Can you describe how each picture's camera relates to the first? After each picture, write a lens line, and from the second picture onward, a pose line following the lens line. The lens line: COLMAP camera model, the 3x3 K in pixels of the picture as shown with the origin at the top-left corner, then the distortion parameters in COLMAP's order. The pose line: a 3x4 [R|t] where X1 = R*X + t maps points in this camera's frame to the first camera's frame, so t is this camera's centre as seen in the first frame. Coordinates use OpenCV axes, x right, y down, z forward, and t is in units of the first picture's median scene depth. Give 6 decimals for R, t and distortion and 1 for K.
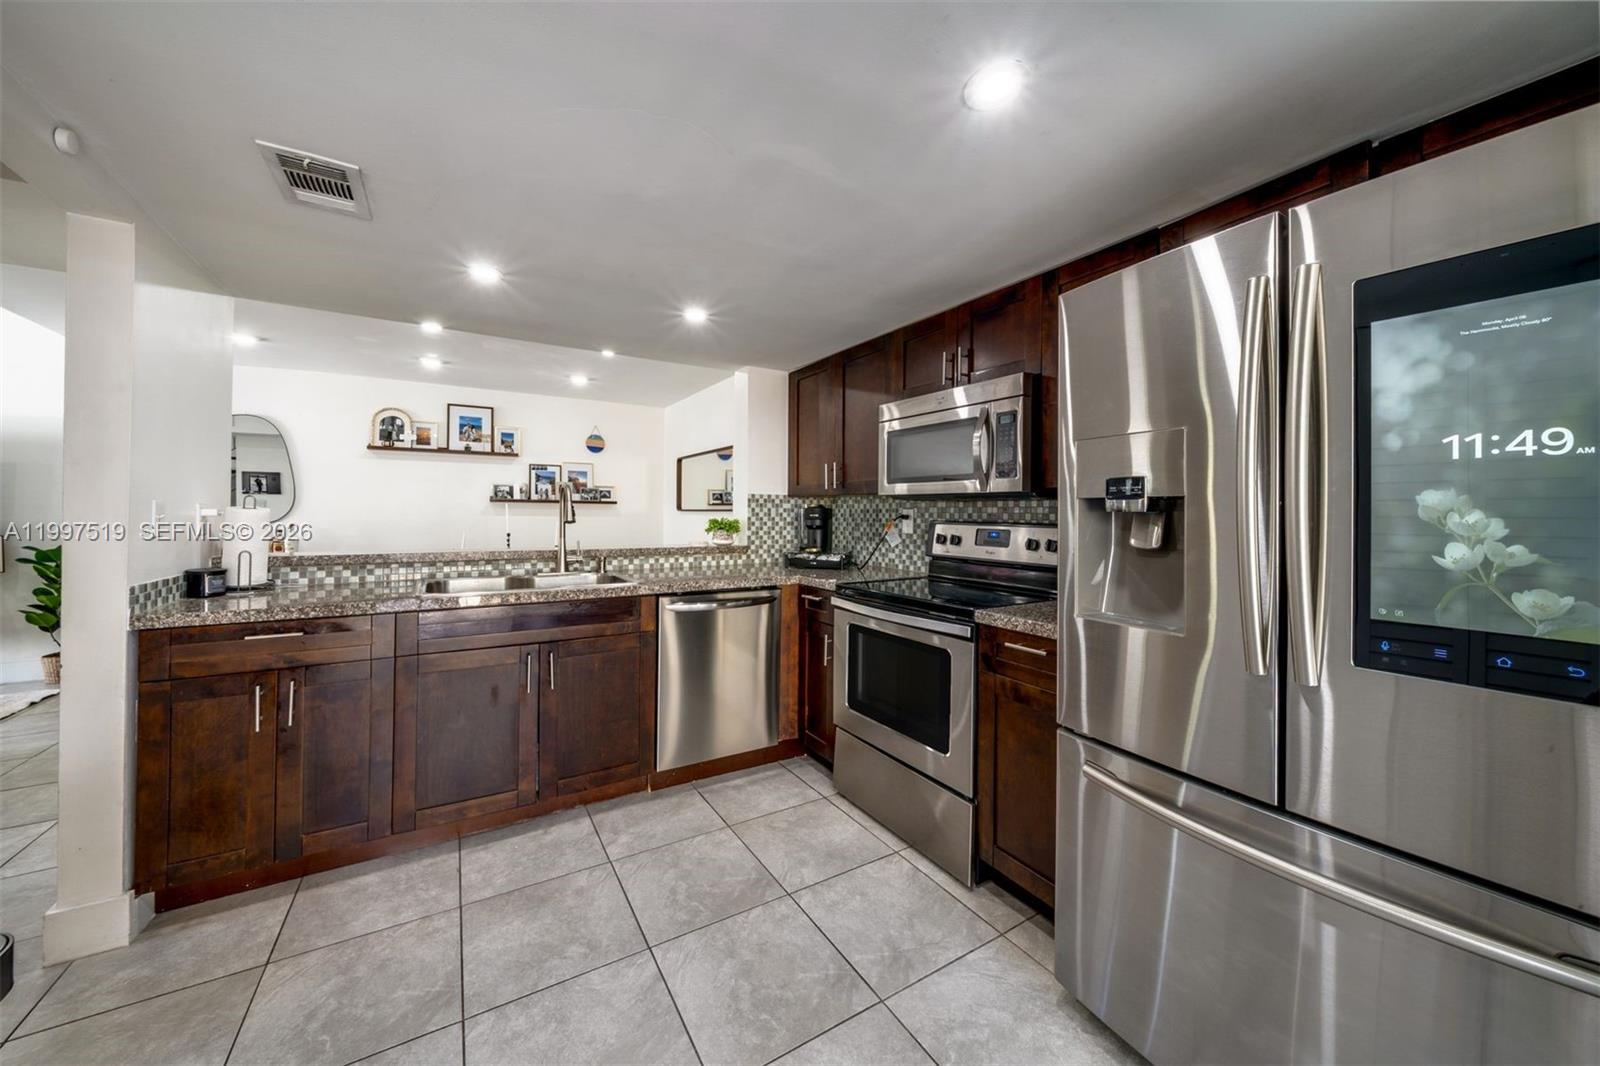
lens RADIAL K [[564.5, 0, 771.6], [0, 564.5, 507.2], [0, 0, 1]] dist [-0.001086, -0.000167]
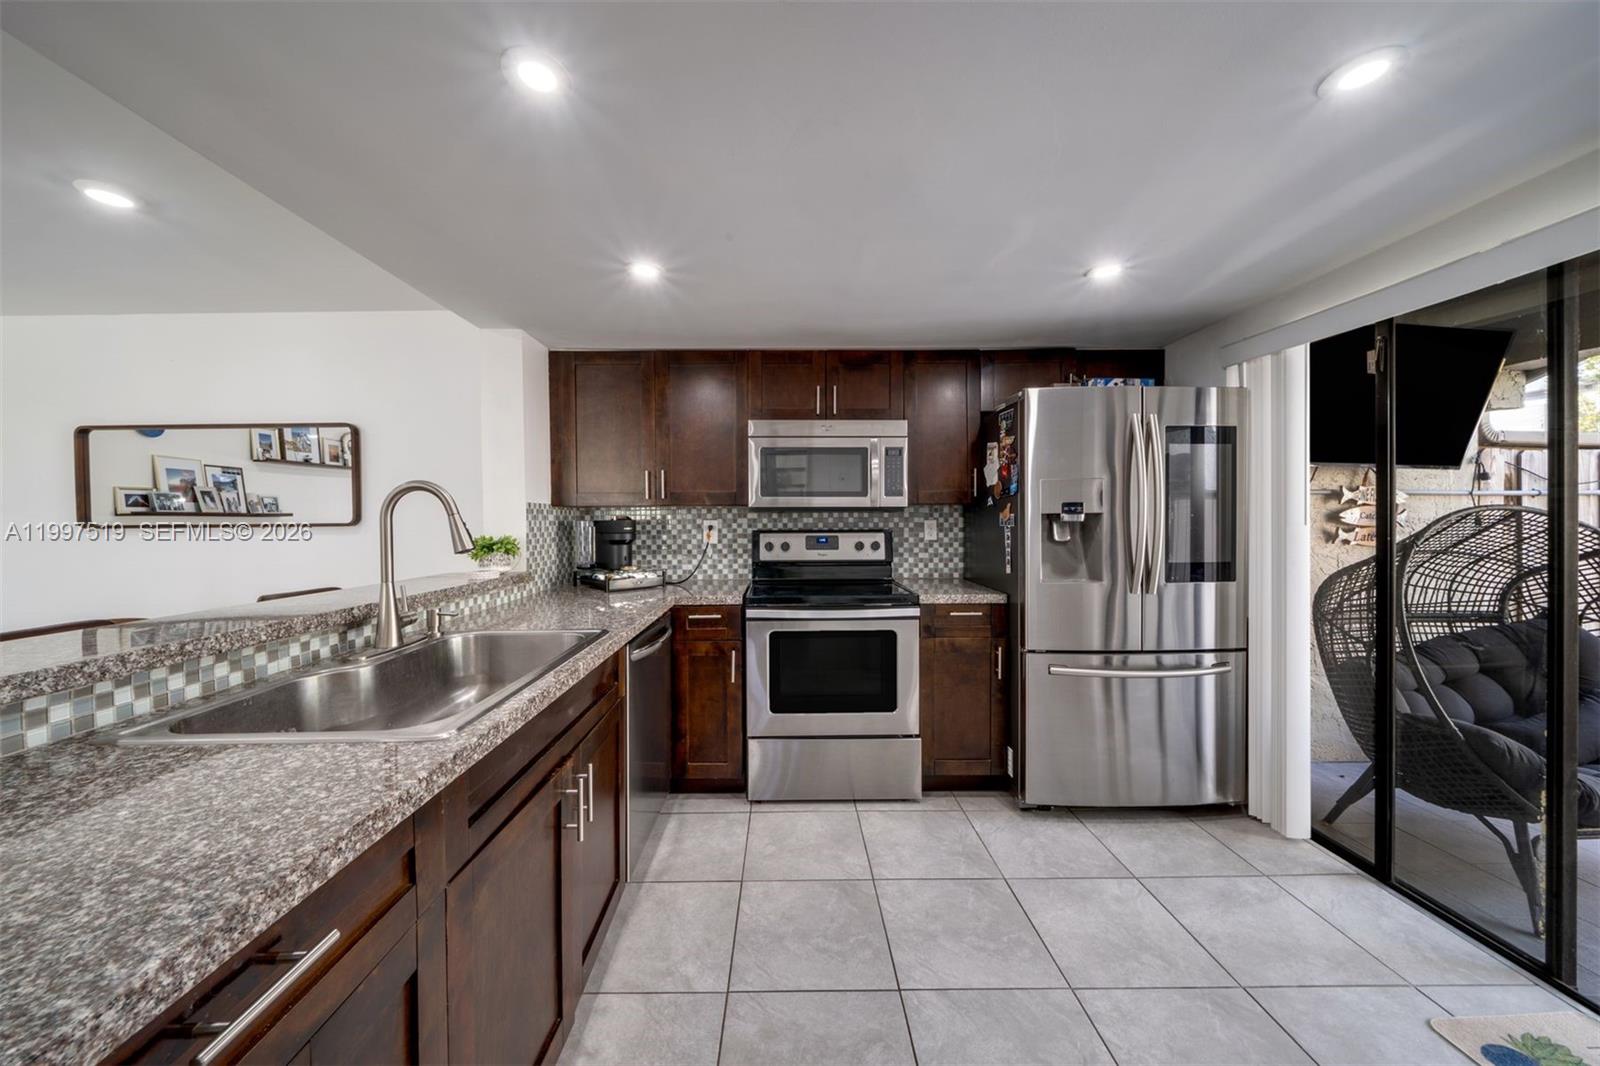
lens RADIAL K [[564.5, 0, 787.4], [0, 564.5, 526.8], [0, 0, 1]] dist [-0.001086, -0.000167]
pose [[0.495422, -0.023168, 0.868344, -0.682290], [0.003438, 0.999689, 0.024711, -0.010794], [-0.868646, -0.009257, 0.495347, 0.431179]]
